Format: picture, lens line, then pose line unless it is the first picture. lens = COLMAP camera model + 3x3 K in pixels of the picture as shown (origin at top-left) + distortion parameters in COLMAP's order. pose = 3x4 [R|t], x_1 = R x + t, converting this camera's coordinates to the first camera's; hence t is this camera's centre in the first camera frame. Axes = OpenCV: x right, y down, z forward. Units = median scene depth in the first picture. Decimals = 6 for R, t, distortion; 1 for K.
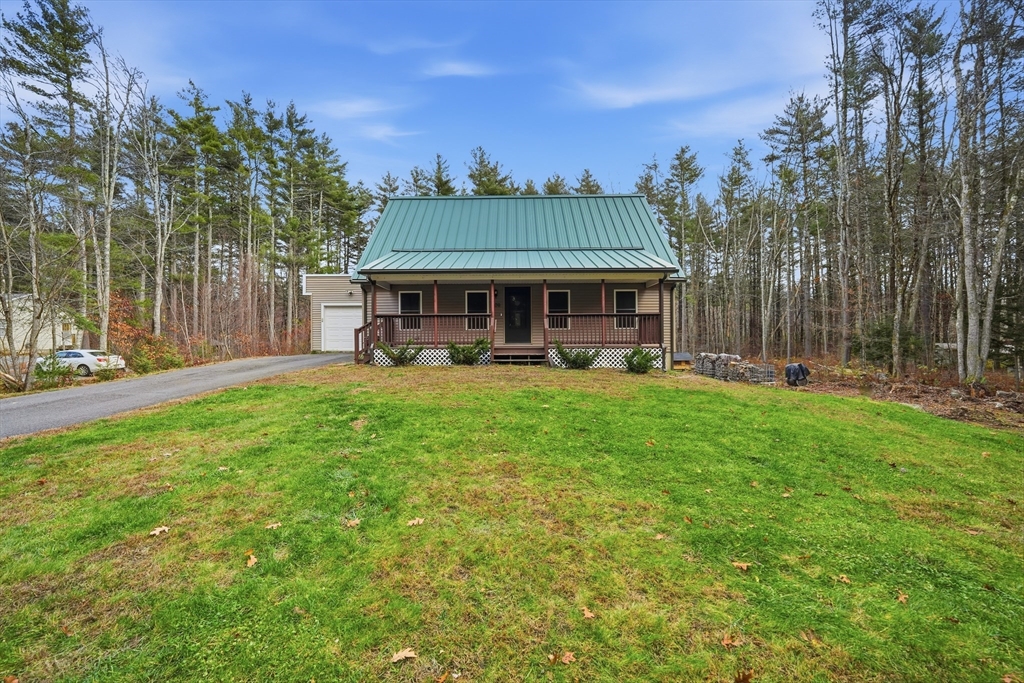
lens RADIAL K [[407.7, 0, 512.0], [0, 407.7, 341.5], [0, 0, 1]] dist [-0.009071, -0.000205]
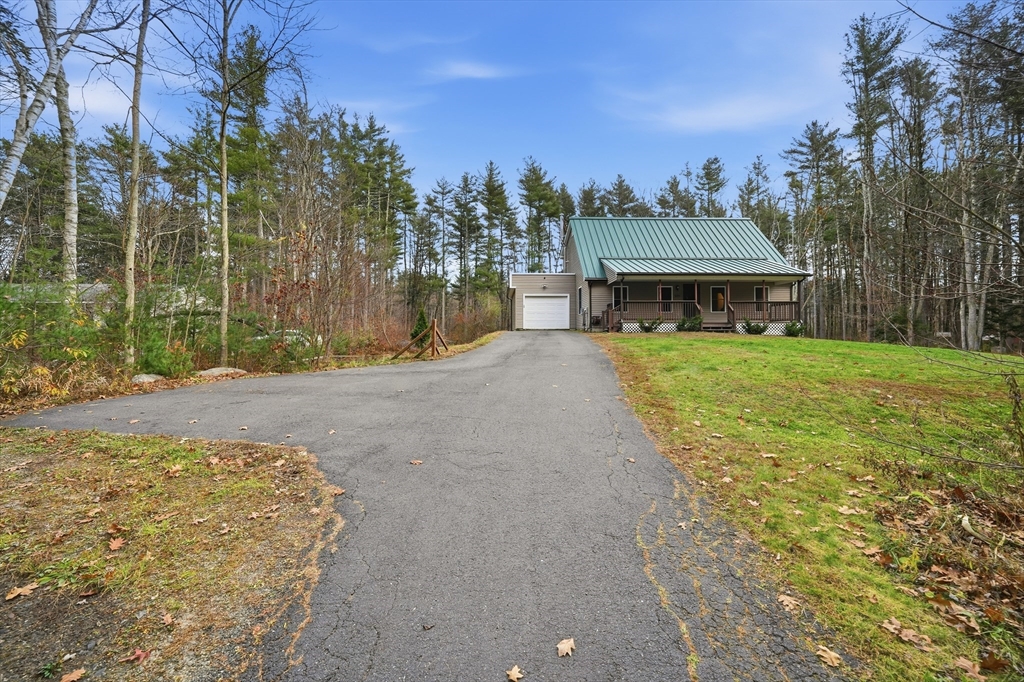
lens RADIAL K [[414.3, 0, 513.2], [0, 414.3, 335.6], [0, 0, 1]] dist [-0.009387, -0.000448]
pose [[0.998854, 0.002849, 0.047769, -0.269427], [-0.002639, 0.999987, -0.004454, 0.024524], [-0.047781, 0.004323, 0.998848, -0.181544]]
